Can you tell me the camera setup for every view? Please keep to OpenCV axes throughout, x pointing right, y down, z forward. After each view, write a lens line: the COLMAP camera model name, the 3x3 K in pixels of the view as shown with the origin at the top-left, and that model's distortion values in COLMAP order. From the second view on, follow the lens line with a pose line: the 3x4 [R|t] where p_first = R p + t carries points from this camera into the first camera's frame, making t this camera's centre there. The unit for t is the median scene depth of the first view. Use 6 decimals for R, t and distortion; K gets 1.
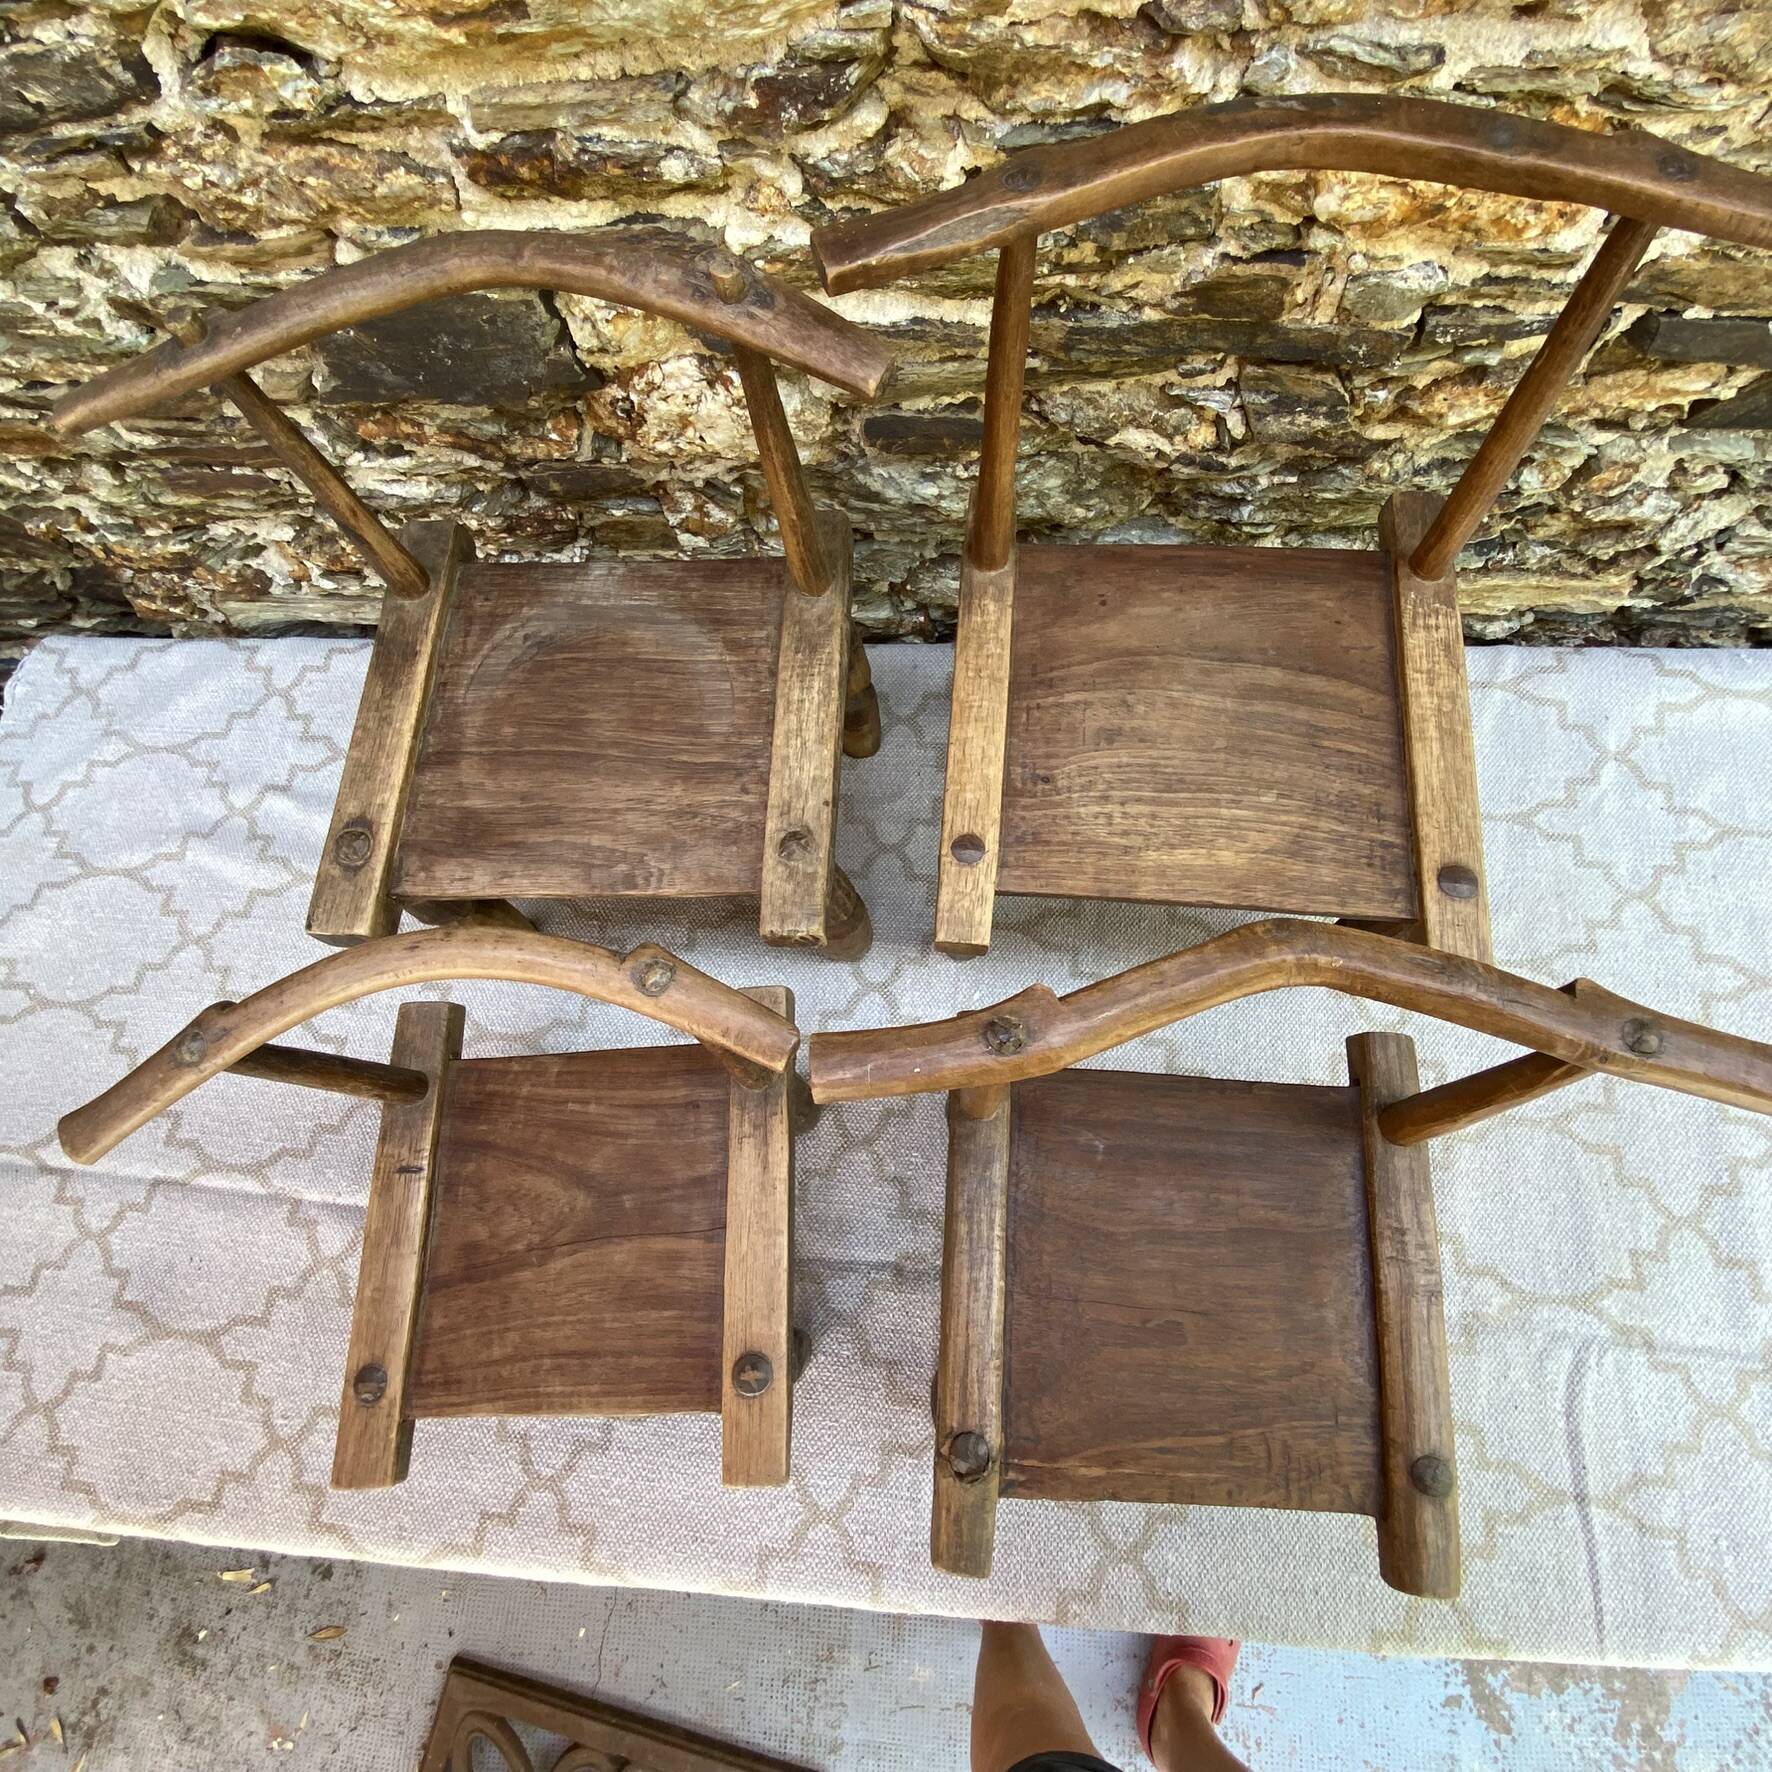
lens RADIAL K [[963.1, 0, 887.2], [0, 963.1, 880.5], [0, 0, 1]] dist [0.011786, -0.015570]
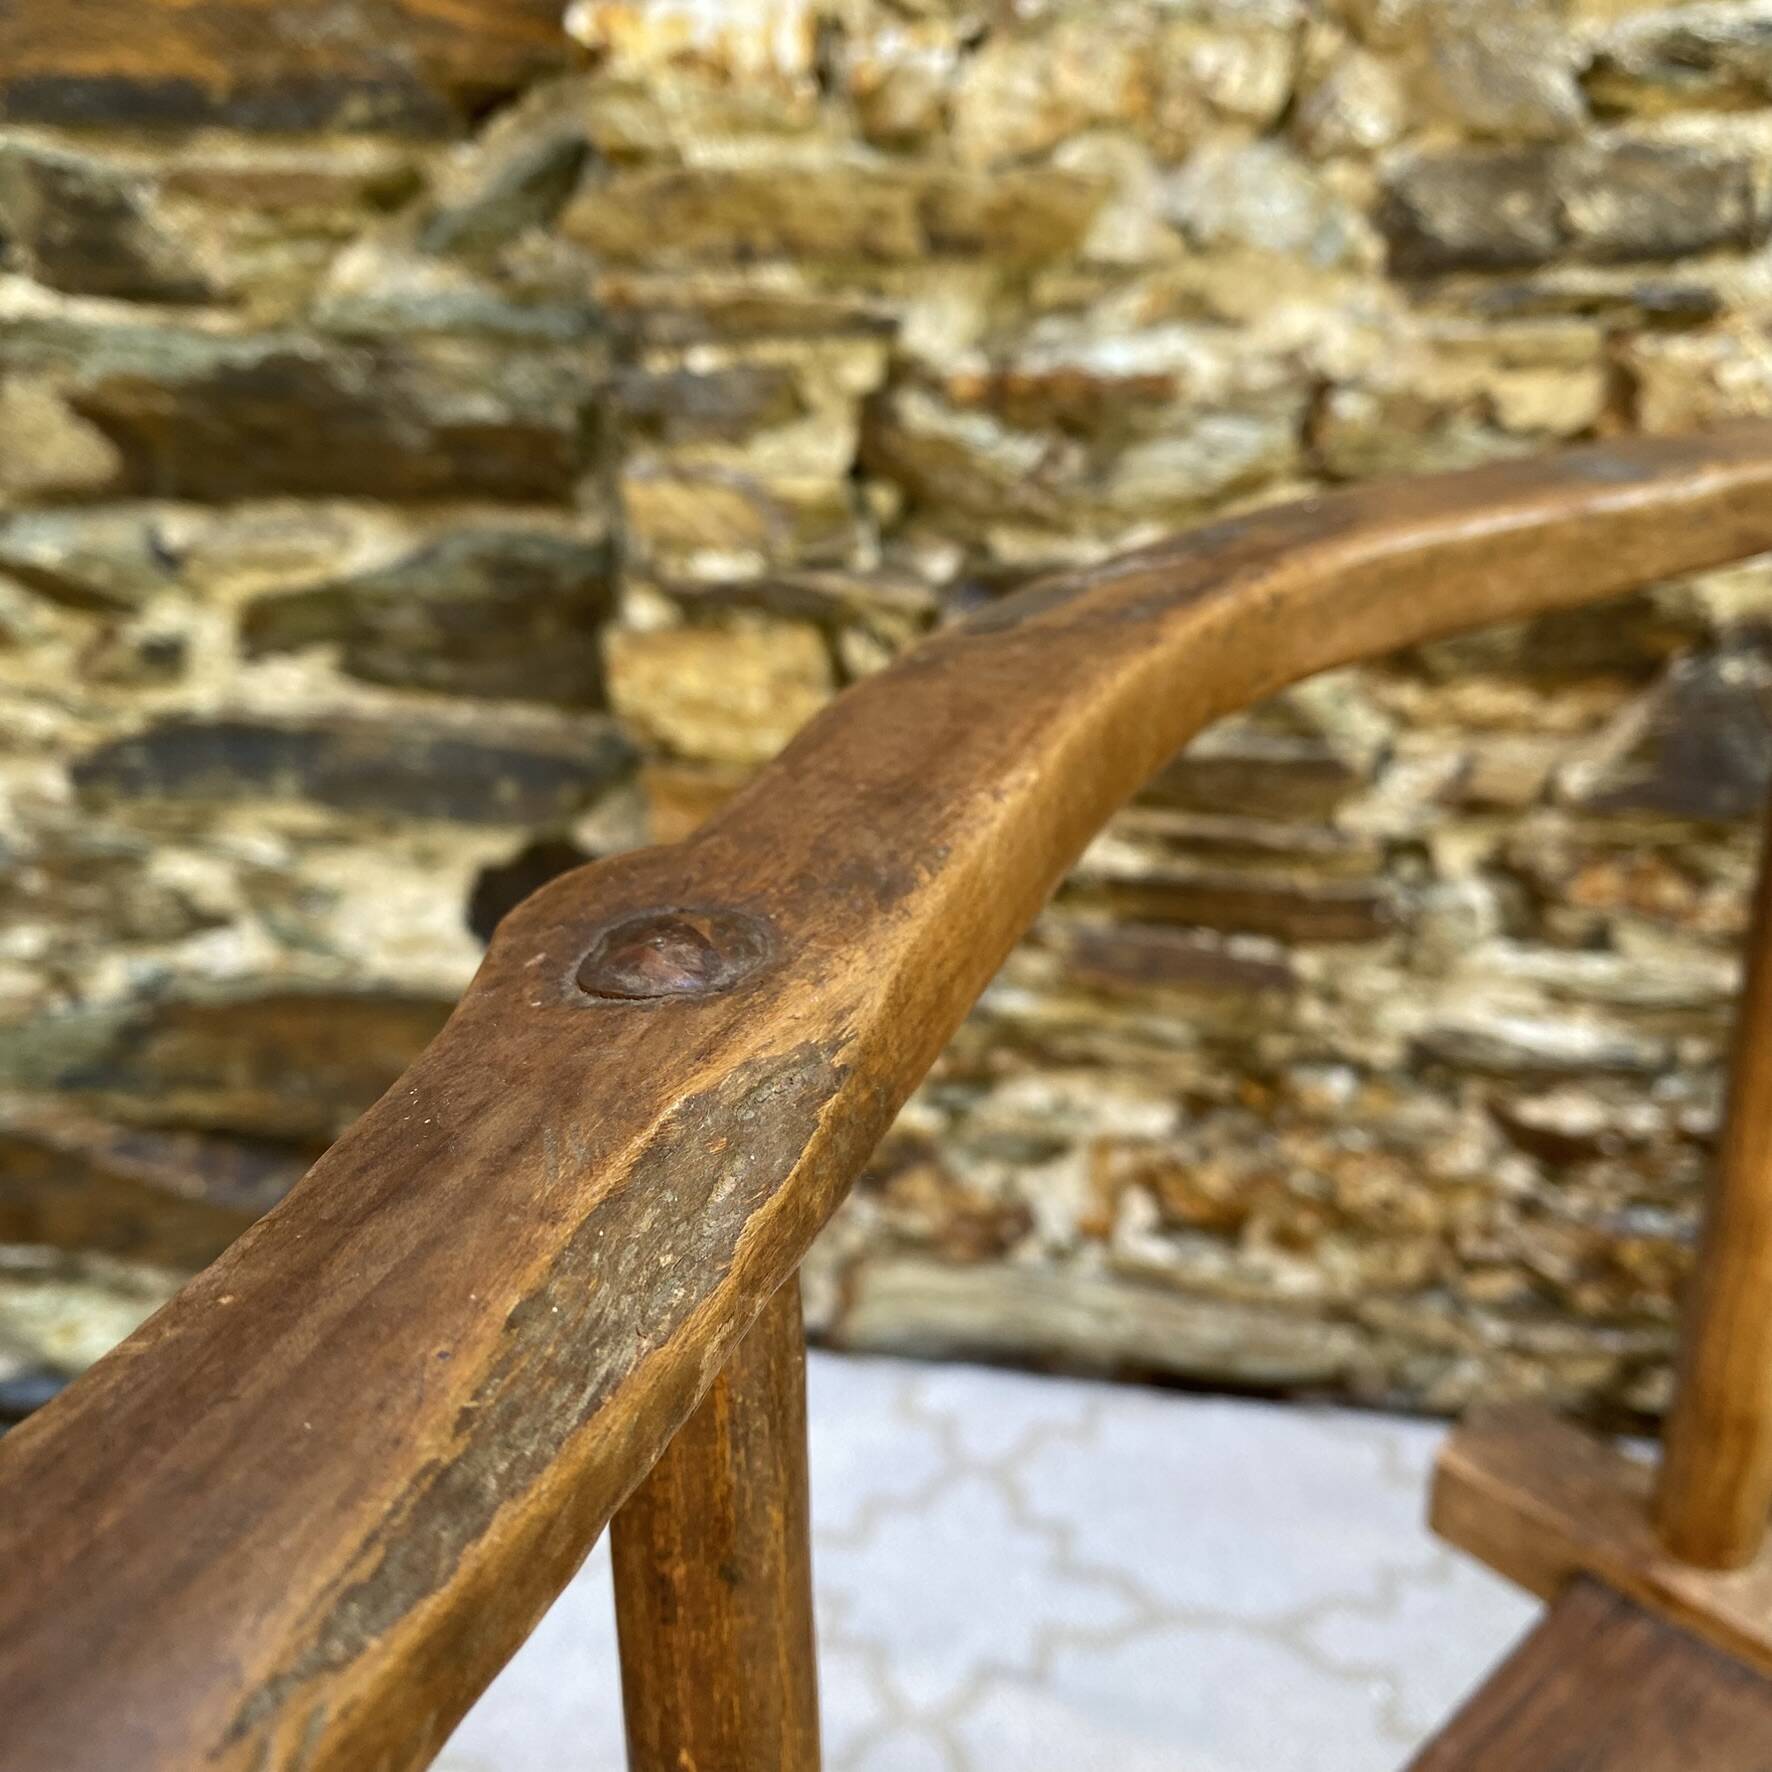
lens RADIAL K [[1870.5, 0, 881.8], [0, 1870.5, 900.3], [0, 0, 1]] dist [-0.009351, 0.000000]
pose [[0.990494, 0.111483, -0.080575, -0.968125], [-0.135724, 0.696889, -0.704219, 0.335011], [-0.022357, 0.708461, 0.705395, 0.366822]]
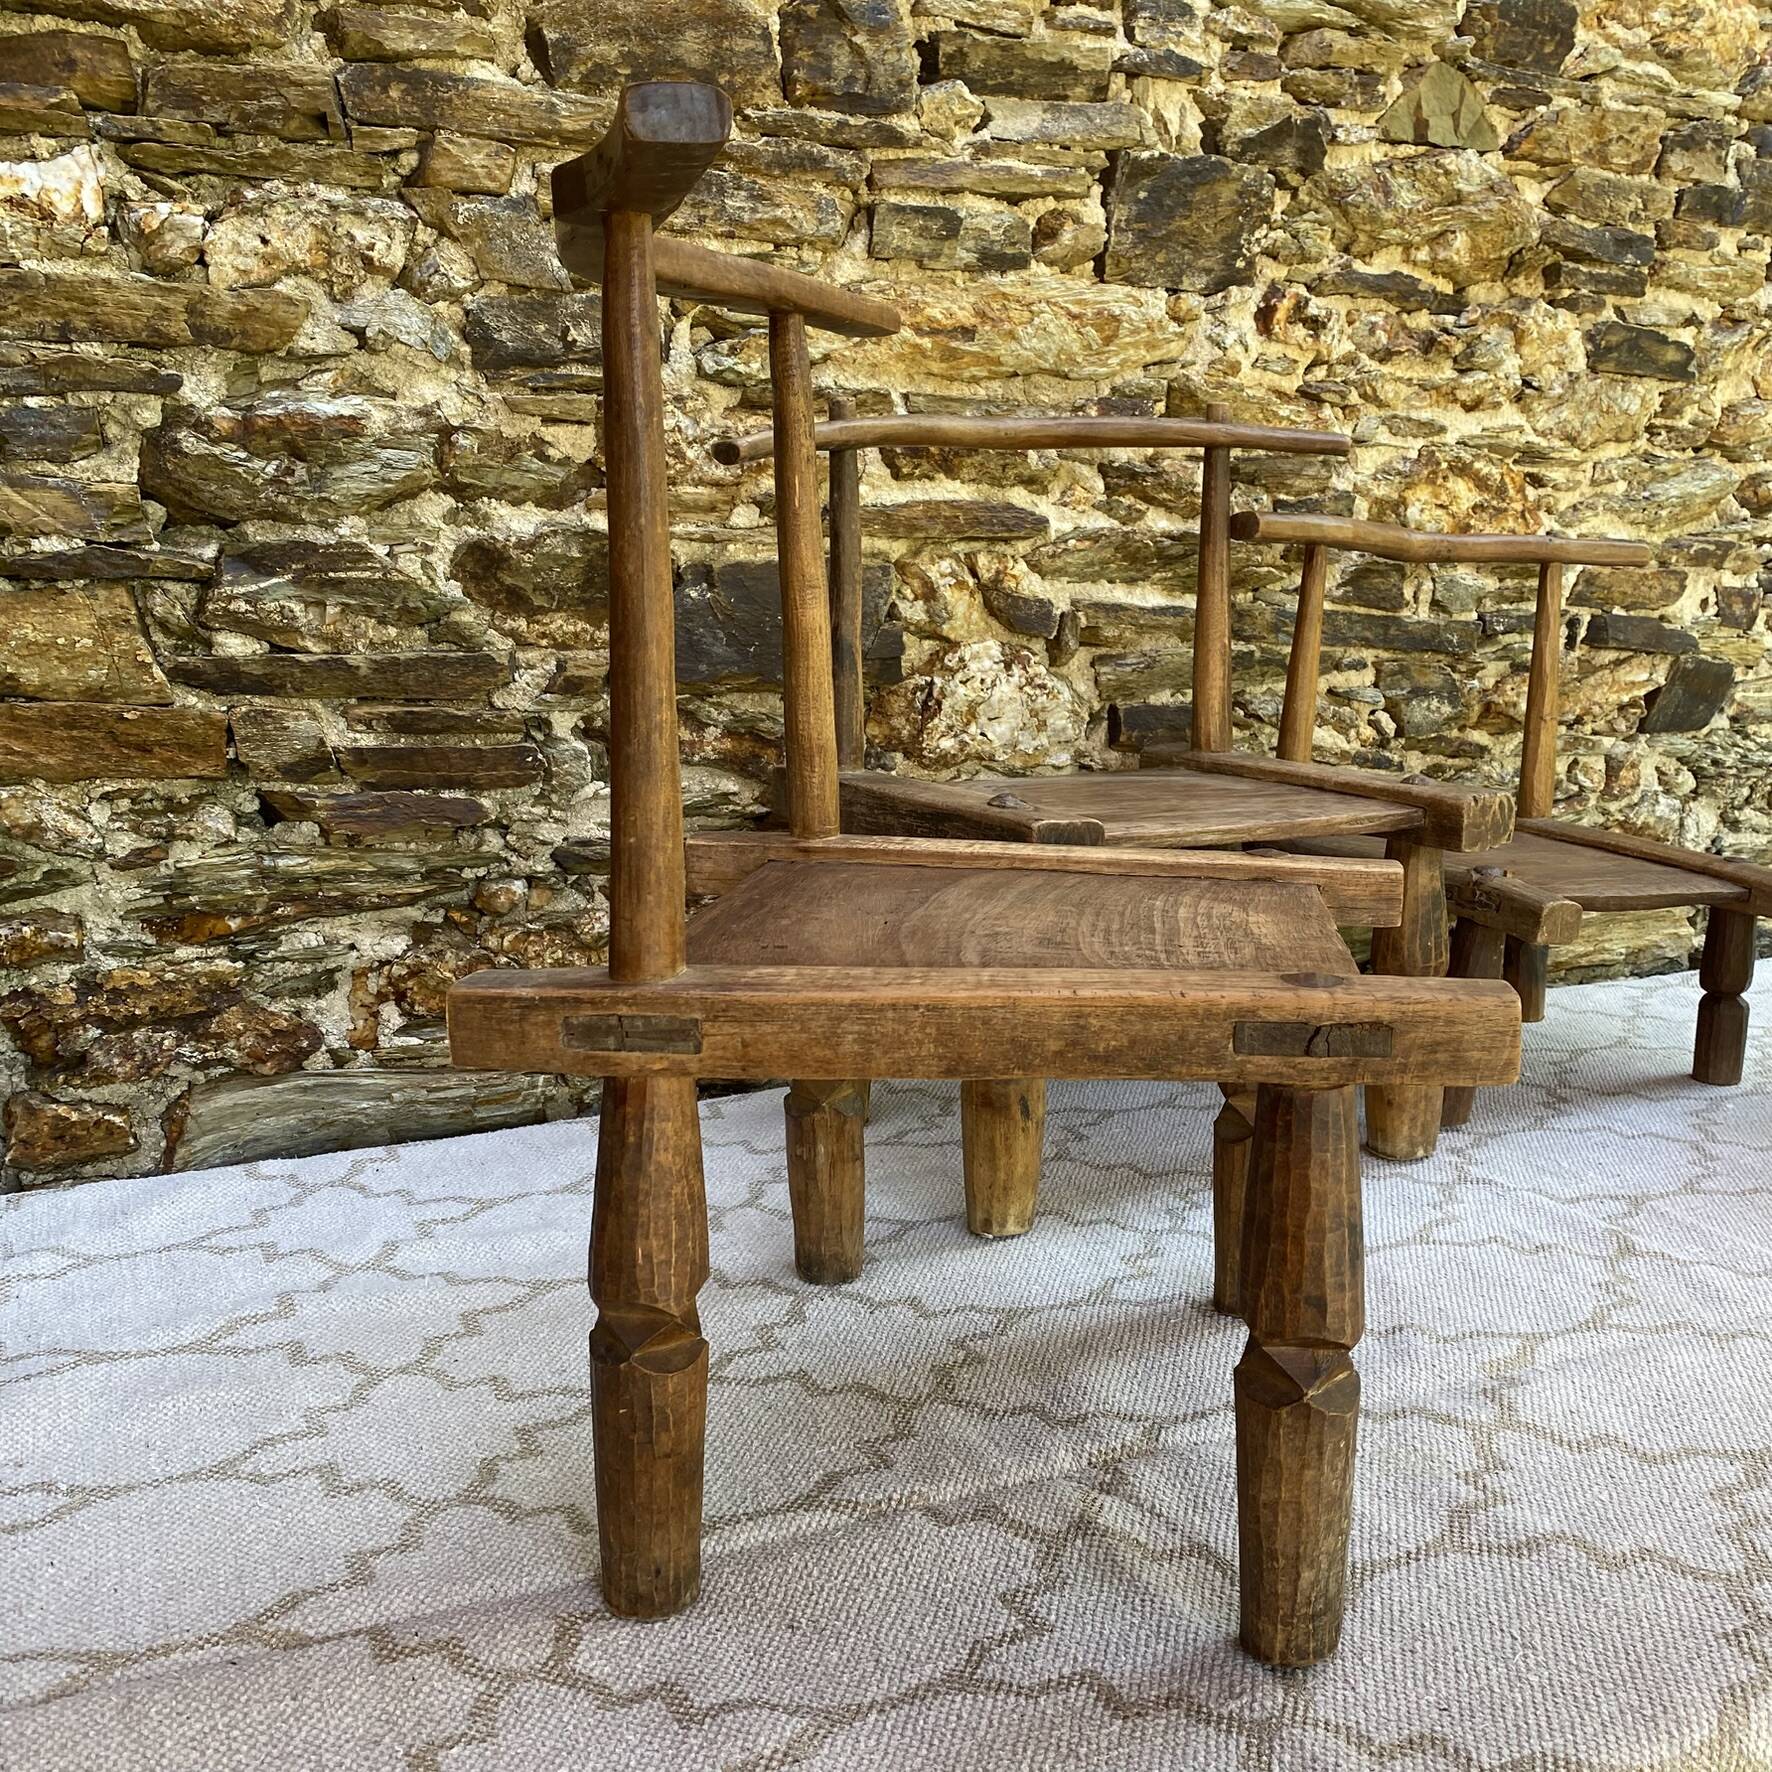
lens RADIAL K [[1810.8, 0, 915.5], [0, 1810.8, 903.5], [0, 0, 1]] dist [0.021789, 0.000000]
pose [[0.857610, -0.014405, 0.514099, -1.358224], [0.455619, 0.484975, -0.746465, 1.088060], [-0.238572, 0.874409, 0.422483, 0.452754]]
